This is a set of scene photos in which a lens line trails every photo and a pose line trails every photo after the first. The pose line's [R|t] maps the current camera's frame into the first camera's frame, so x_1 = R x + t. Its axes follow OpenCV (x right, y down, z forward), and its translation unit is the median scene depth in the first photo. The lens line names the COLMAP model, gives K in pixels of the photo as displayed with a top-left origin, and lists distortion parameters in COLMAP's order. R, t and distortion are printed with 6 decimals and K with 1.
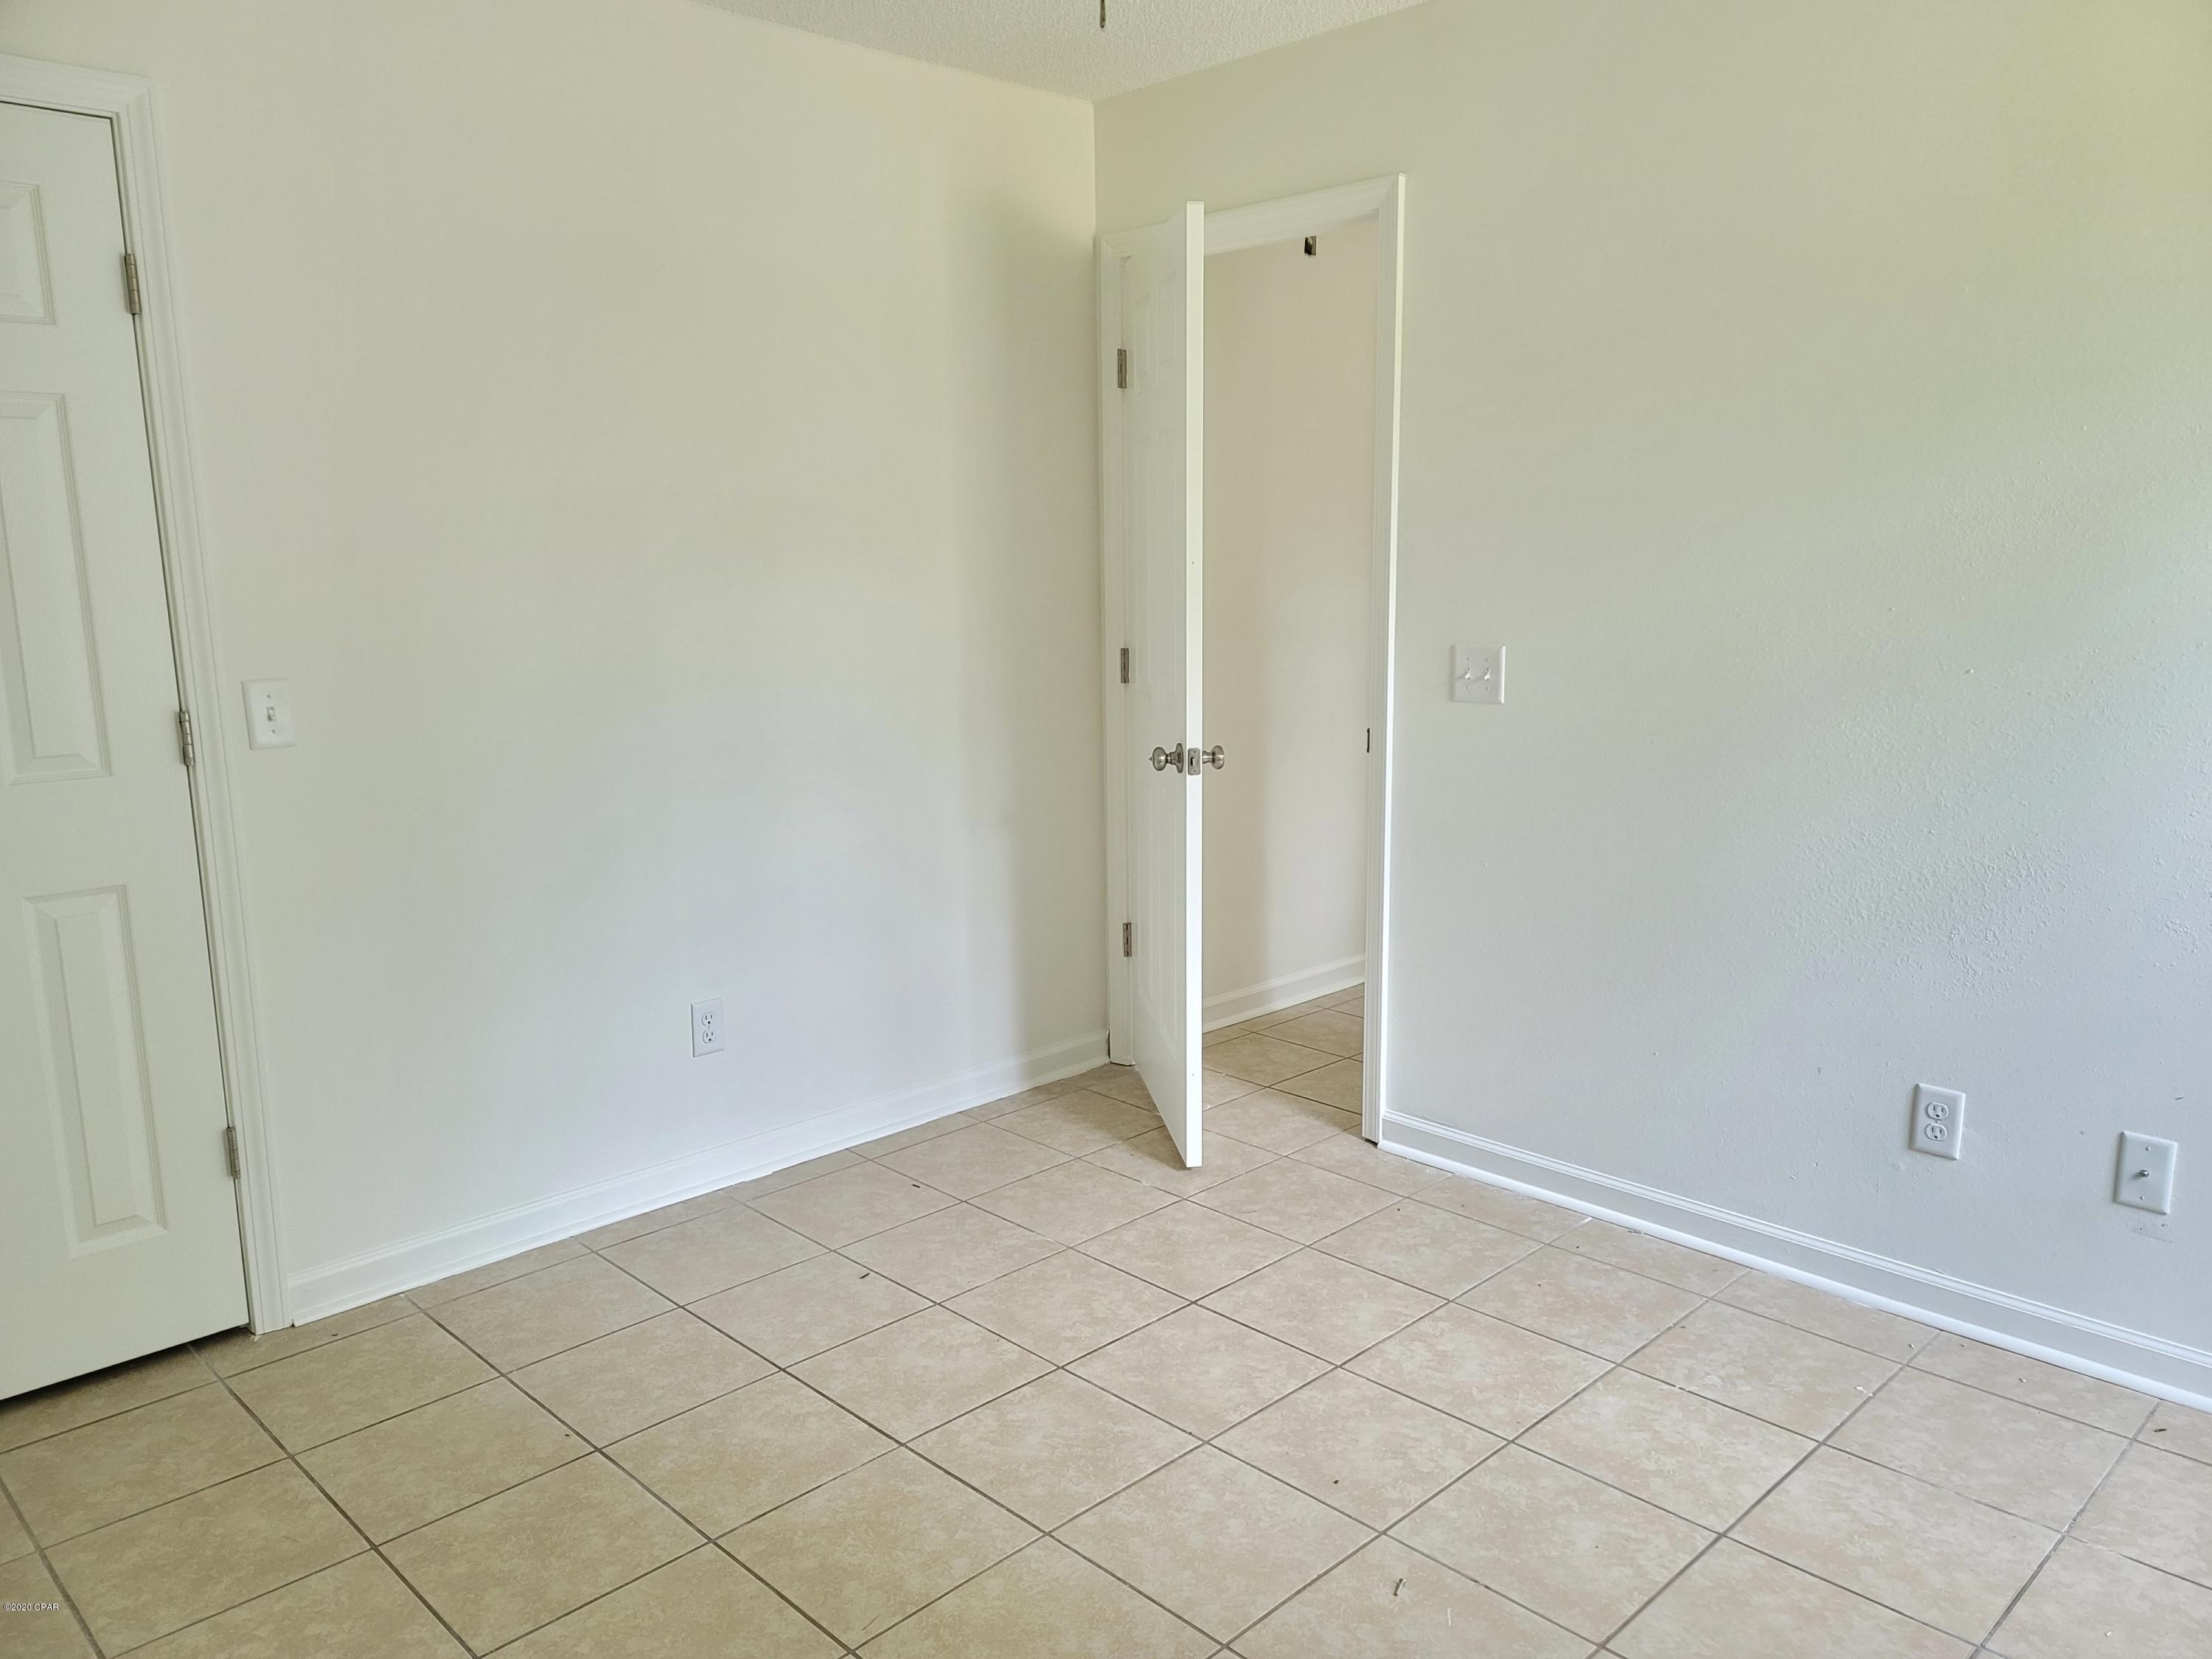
lens RADIAL K [[1643.1, 0, 1108.2], [0, 1643.1, 834.5], [0, 0, 1]] dist [0.071487, -0.046296]
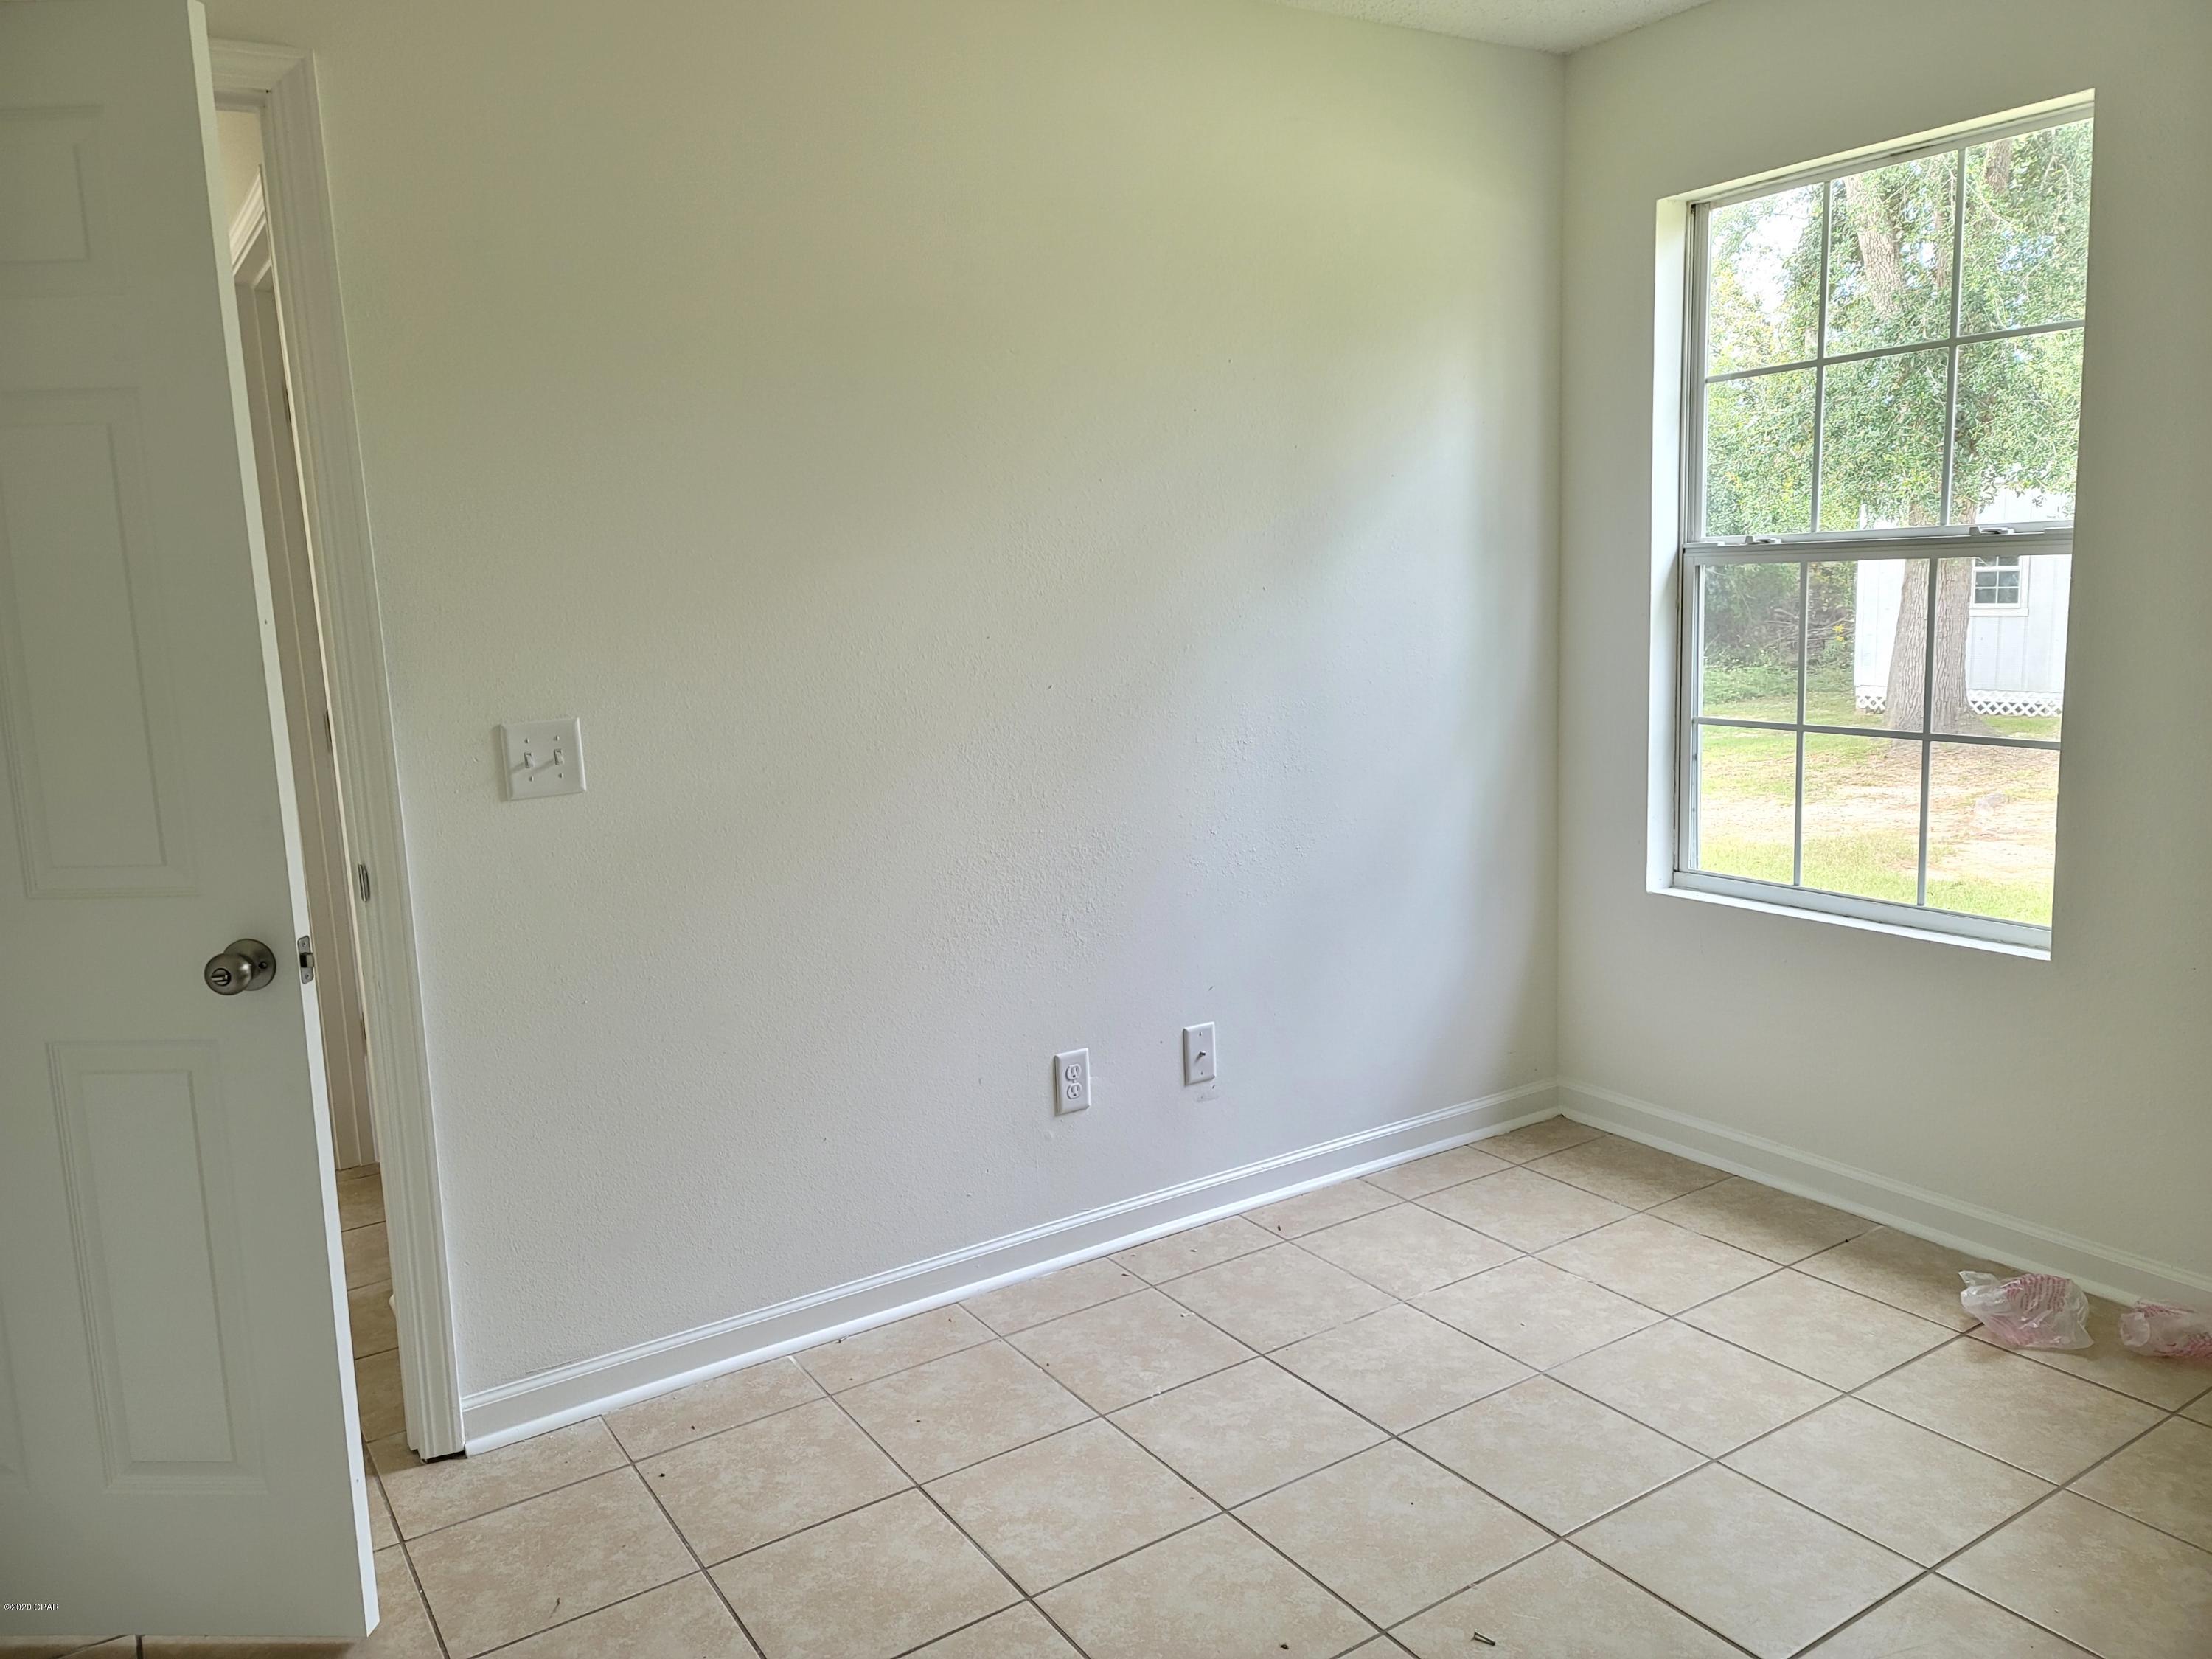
lens RADIAL K [[1643.1, 0, 1117.0], [0, 1643.1, 812.3], [0, 0, 1]] dist [0.071487, -0.046296]
pose [[0.185979, -0.142236, 0.972204, -0.570774], [0.209407, 0.972471, 0.102216, -0.116524], [-0.959979, 0.184576, 0.210644, 0.718035]]
